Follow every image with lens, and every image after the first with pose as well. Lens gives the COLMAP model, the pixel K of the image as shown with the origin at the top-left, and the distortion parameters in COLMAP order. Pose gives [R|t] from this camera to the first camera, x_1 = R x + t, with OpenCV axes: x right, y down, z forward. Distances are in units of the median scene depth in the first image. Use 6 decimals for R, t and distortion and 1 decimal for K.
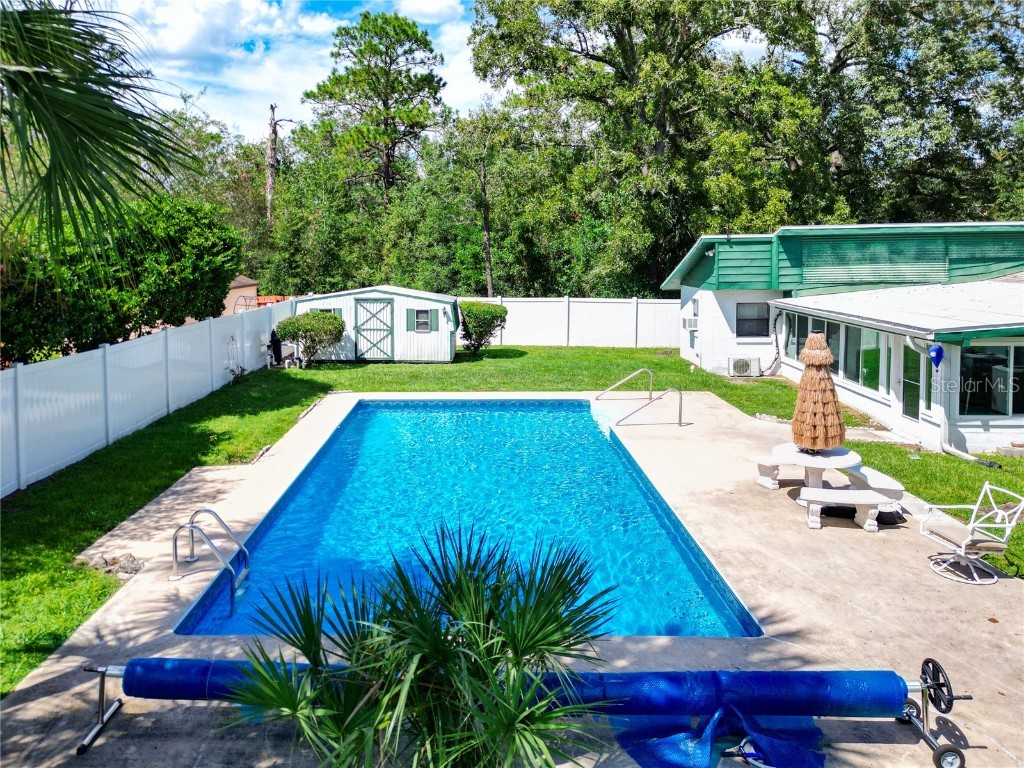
lens RADIAL K [[735.8, 0, 459.7], [0, 735.8, 288.7], [0, 0, 1]] dist [0.035897, -0.005911]
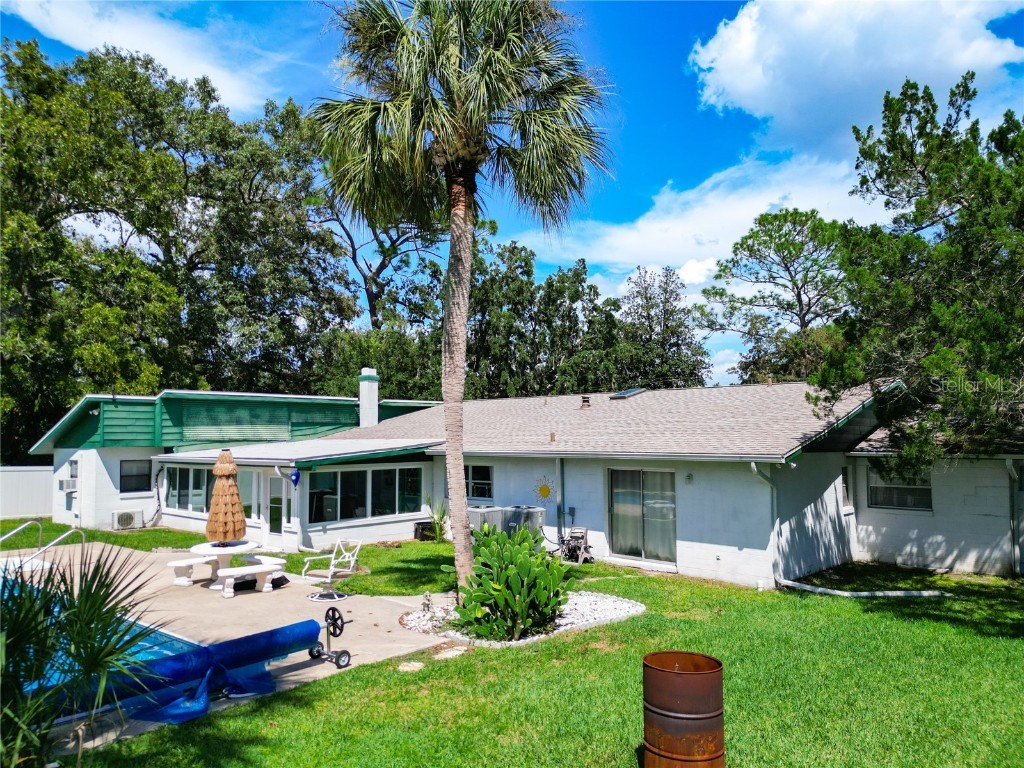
lens RADIAL K [[720.8, 0, 512.0], [0, 720.8, 384.0], [0, 0, 1]] dist [-0.001063, -0.005762]
pose [[0.618415, 0.066695, 0.783017, -0.089973], [0.036885, 0.992830, -0.113697, 0.048898], [-0.784986, 0.099194, 0.611521, -0.071988]]
